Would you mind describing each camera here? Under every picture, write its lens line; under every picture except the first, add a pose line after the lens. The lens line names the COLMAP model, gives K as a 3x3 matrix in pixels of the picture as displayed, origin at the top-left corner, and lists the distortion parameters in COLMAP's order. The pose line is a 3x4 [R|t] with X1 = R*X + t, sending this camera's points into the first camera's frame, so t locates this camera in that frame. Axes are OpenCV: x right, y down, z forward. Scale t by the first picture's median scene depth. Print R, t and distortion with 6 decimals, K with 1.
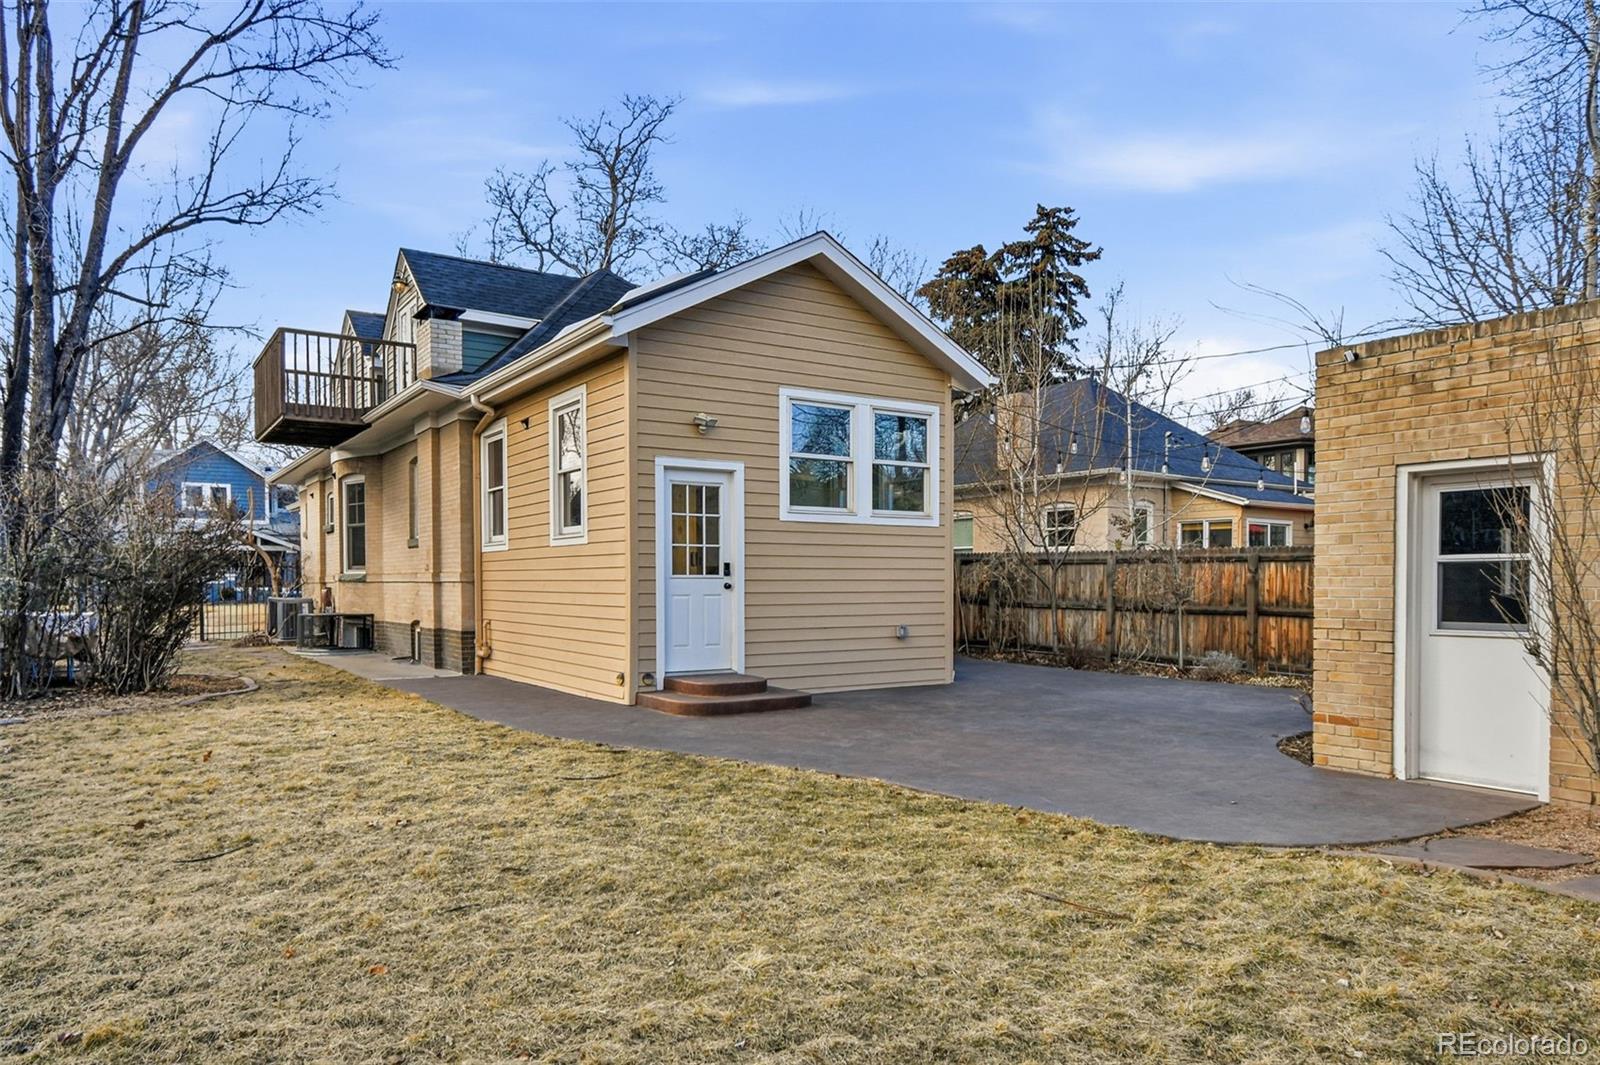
lens RADIAL K [[1097.3, 0, 797.3], [0, 1097.3, 591.8], [0, 0, 1]] dist [-0.007907, 0.006252]
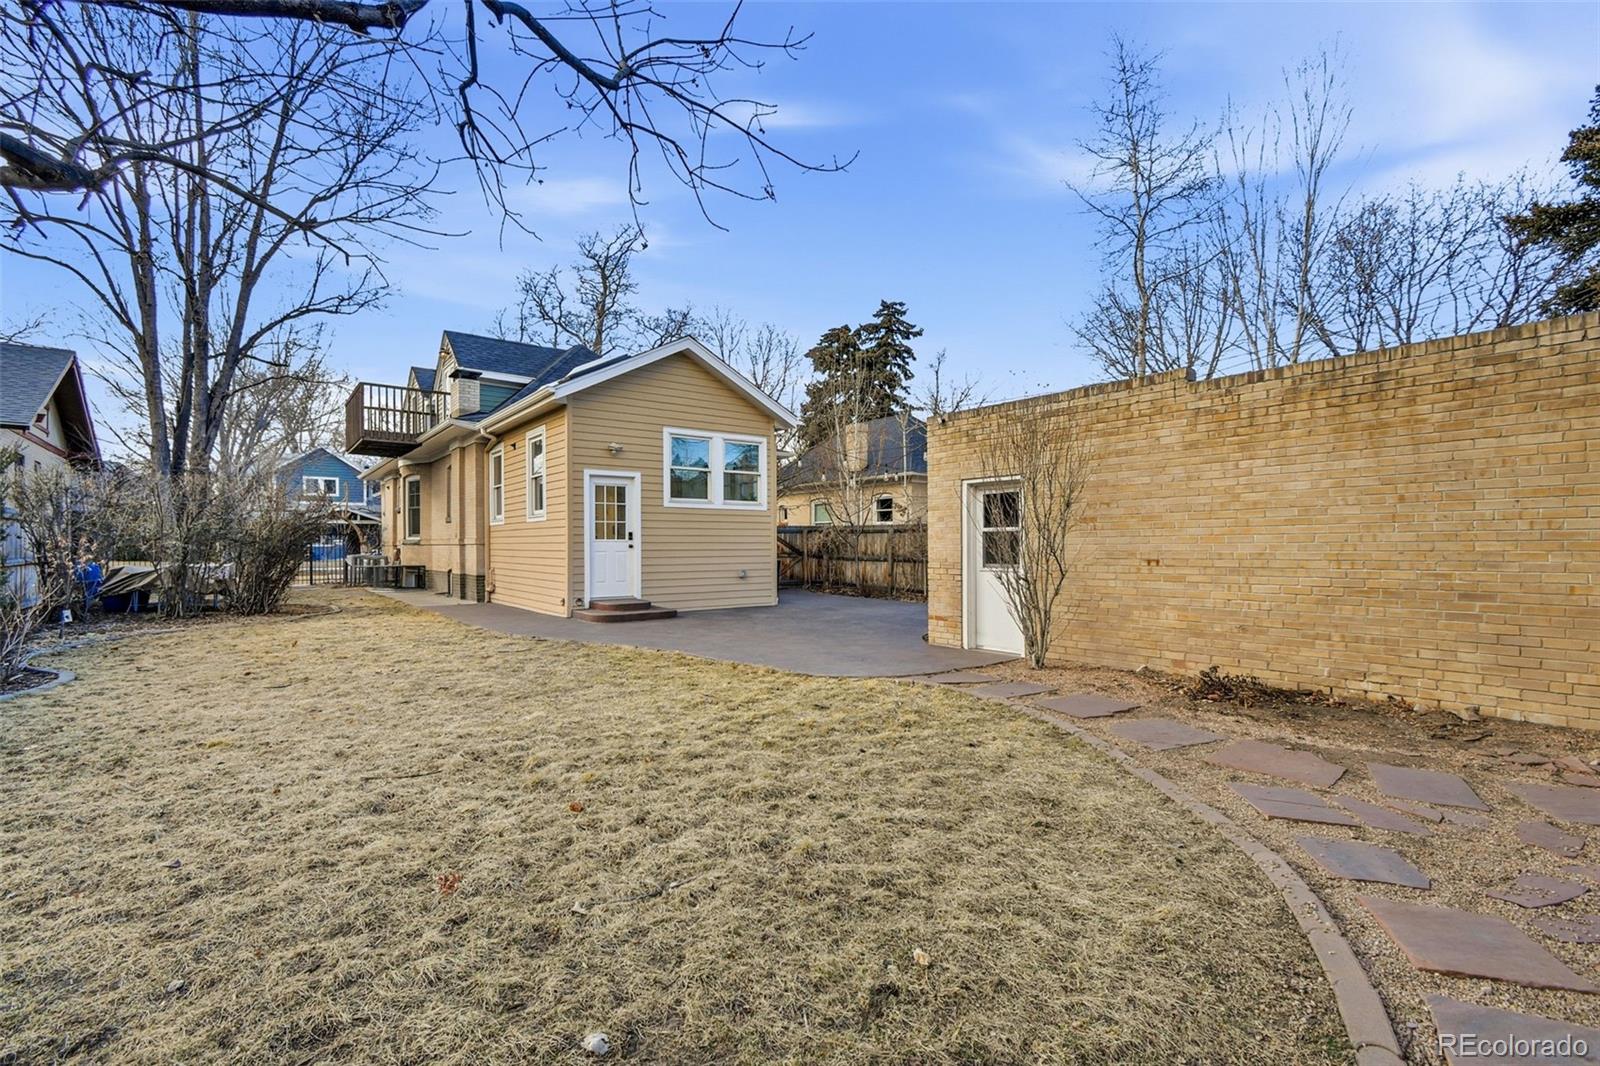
lens RADIAL K [[756.1, 0, 800.1], [0, 756.1, 534.3], [0, 0, 1]] dist [0.002714, -0.000587]
pose [[0.997821, -0.000878, 0.065978, 0.090037], [0.002426, 0.999724, -0.023379, 0.003239], [-0.065940, 0.023489, 0.997547, -0.125503]]
